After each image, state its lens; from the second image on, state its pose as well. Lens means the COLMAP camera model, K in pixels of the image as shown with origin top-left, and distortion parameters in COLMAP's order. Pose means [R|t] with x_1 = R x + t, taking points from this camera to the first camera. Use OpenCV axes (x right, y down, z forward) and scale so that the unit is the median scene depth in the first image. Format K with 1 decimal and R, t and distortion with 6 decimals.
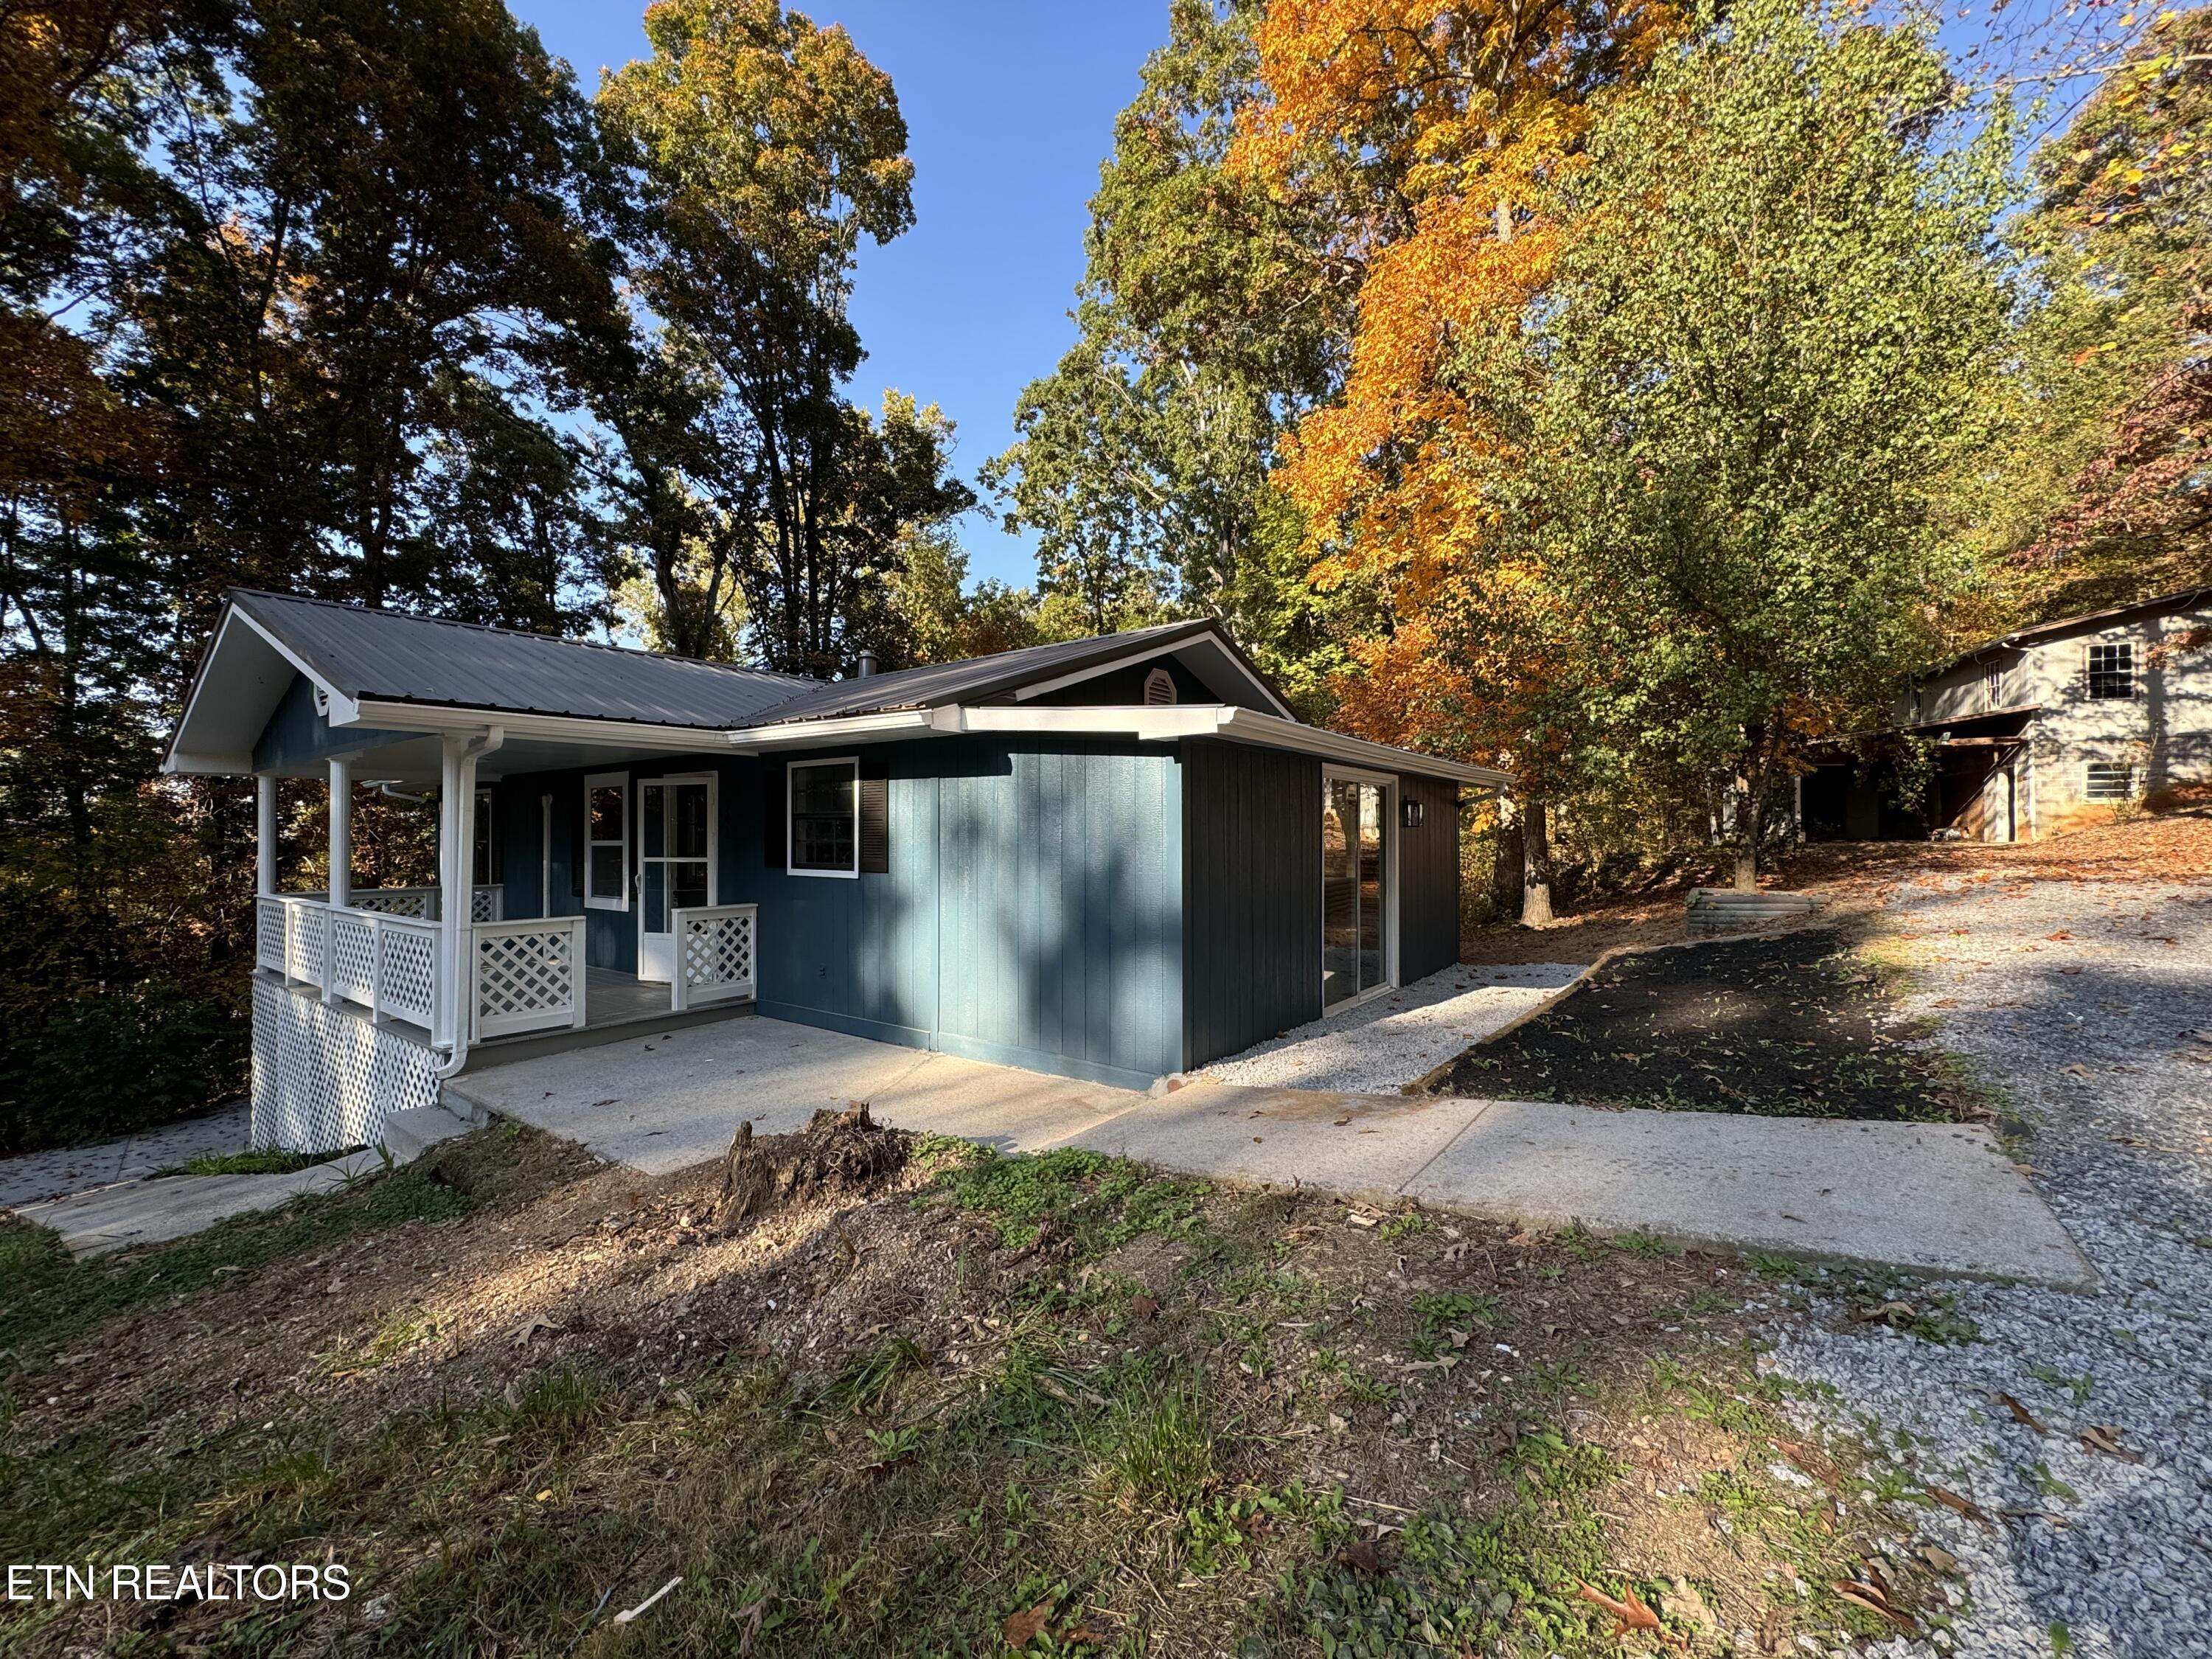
lens RADIAL K [[877.6, 0, 1099.2], [0, 877.6, 836.2], [0, 0, 1]] dist [-0.001274, -0.000022]
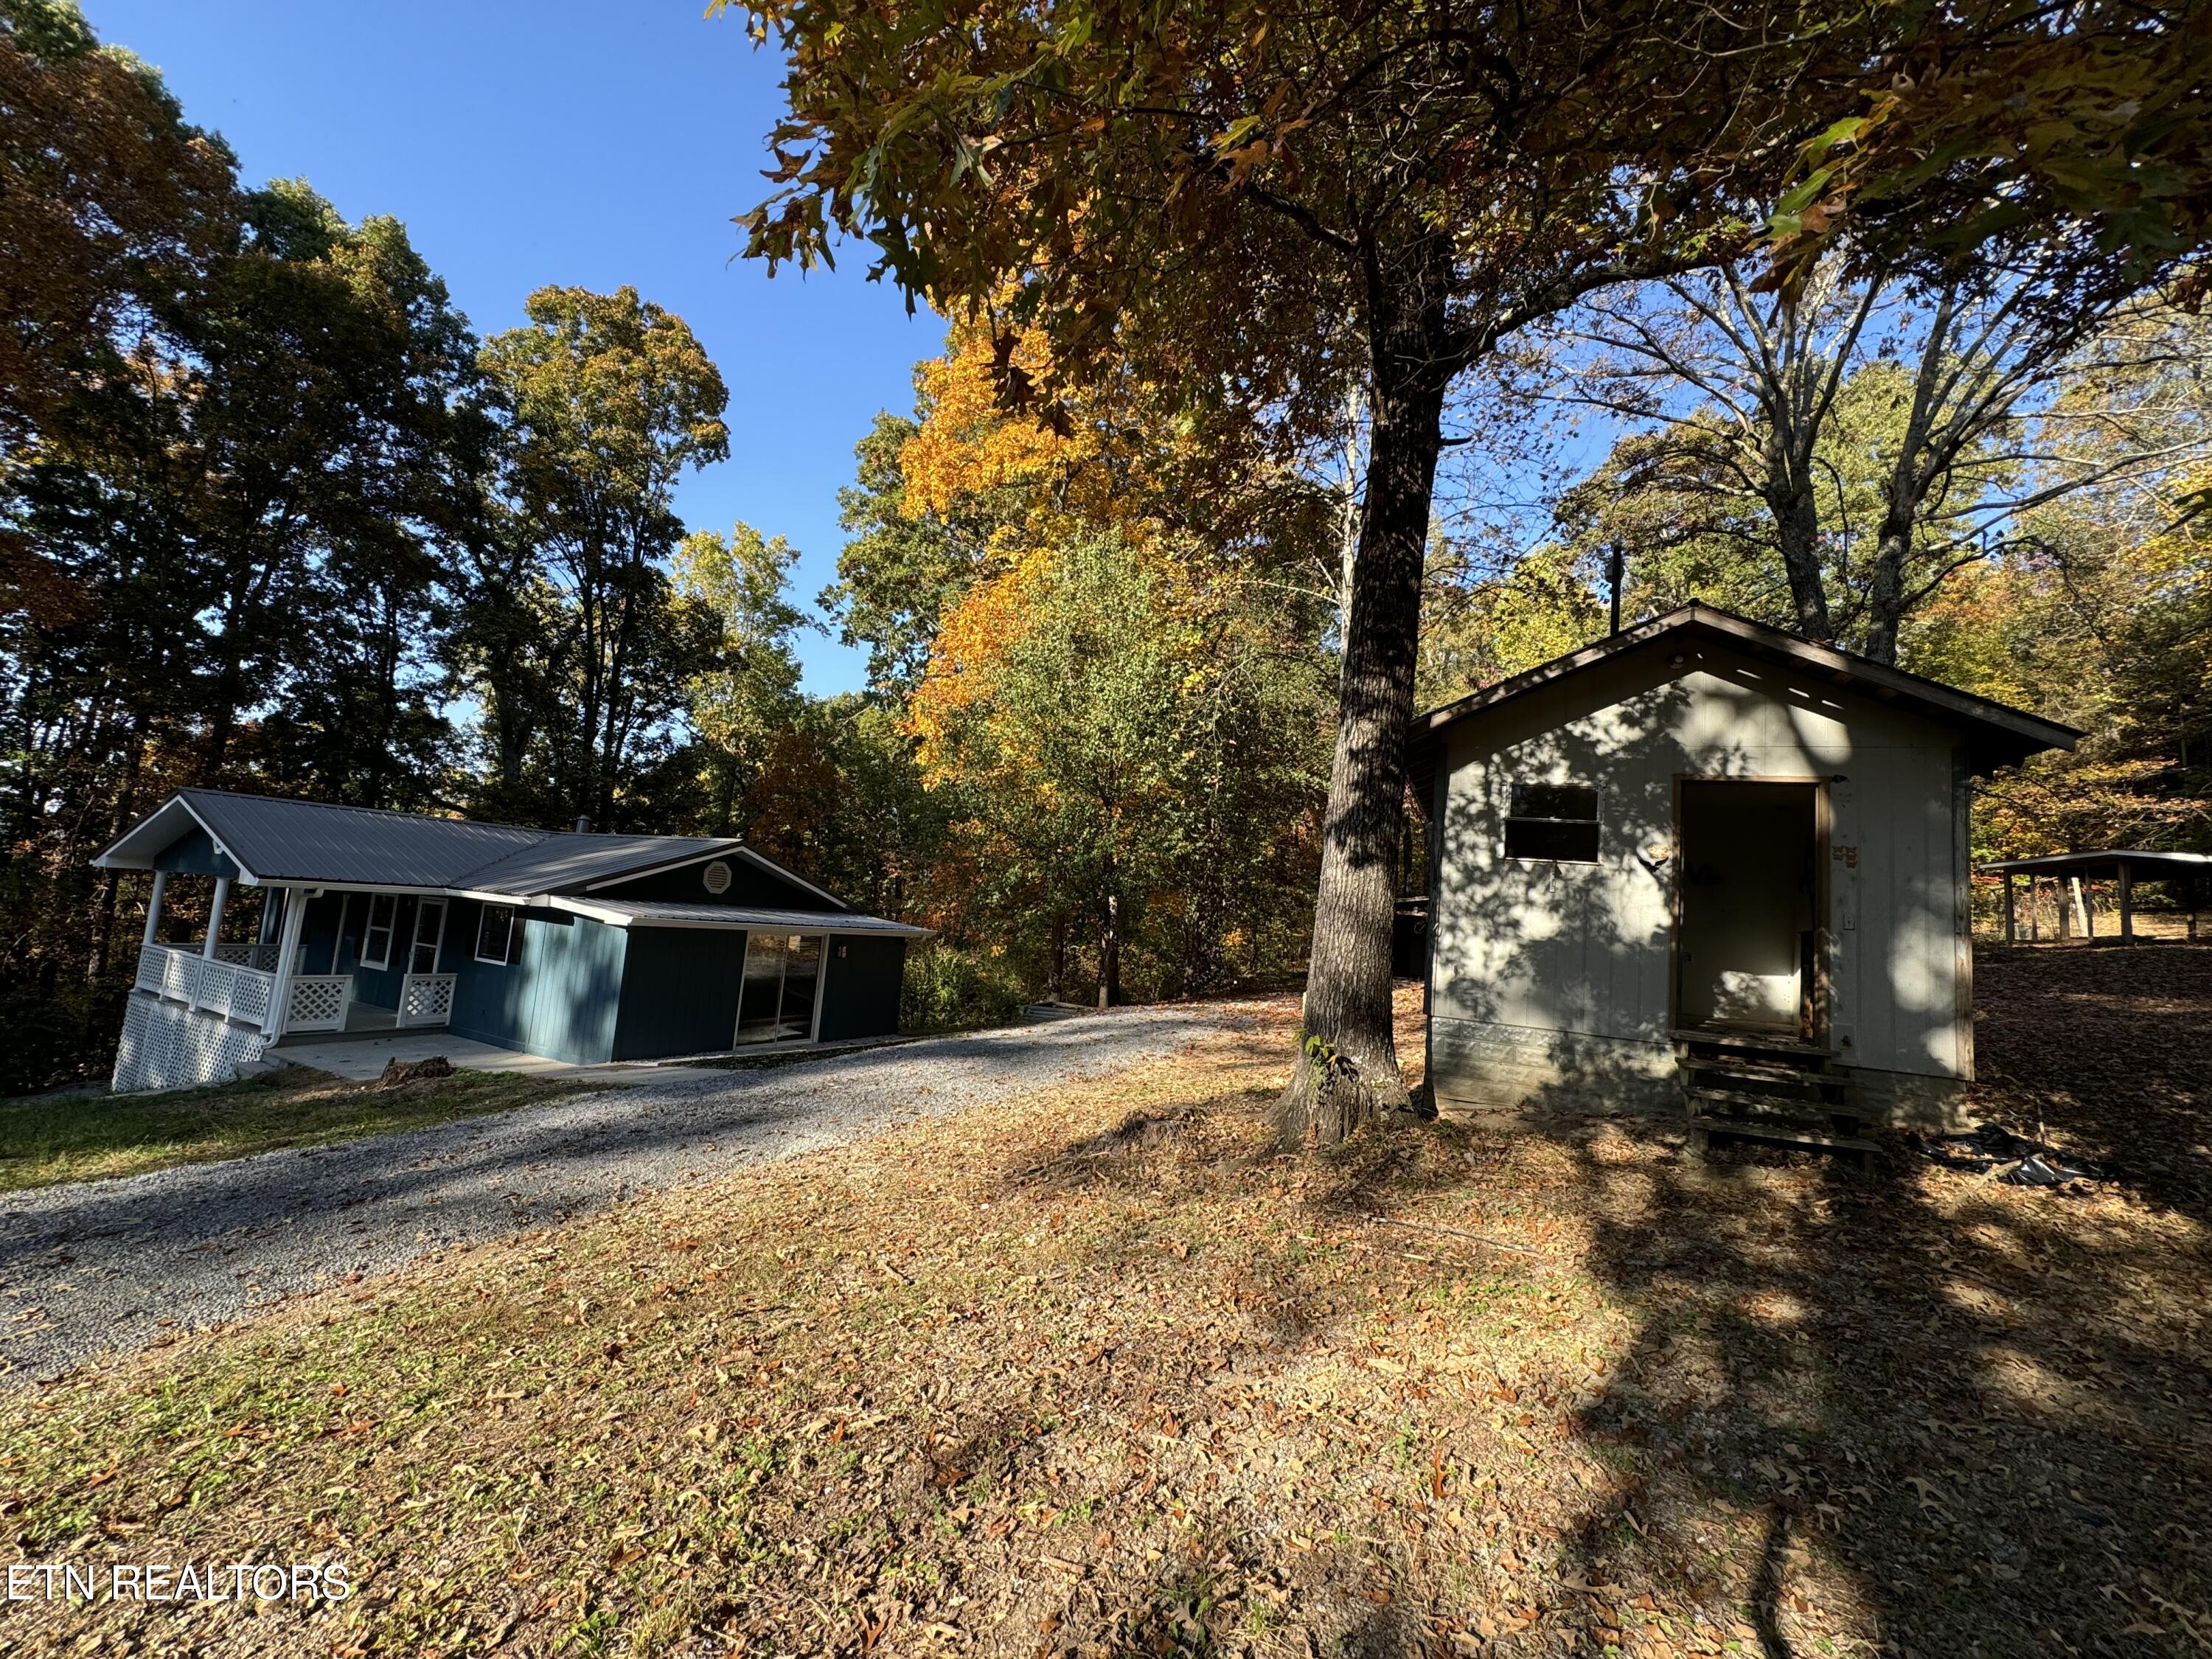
lens RADIAL K [[877.6, 0, 1100.3], [0, 877.6, 839.3], [0, 0, 1]] dist [-0.001274, -0.000022]
pose [[0.986319, 0.096606, 0.133574, 0.575651], [-0.084911, 0.992256, -0.090650, -0.131181], [-0.141297, 0.078068, 0.986884, -0.895540]]
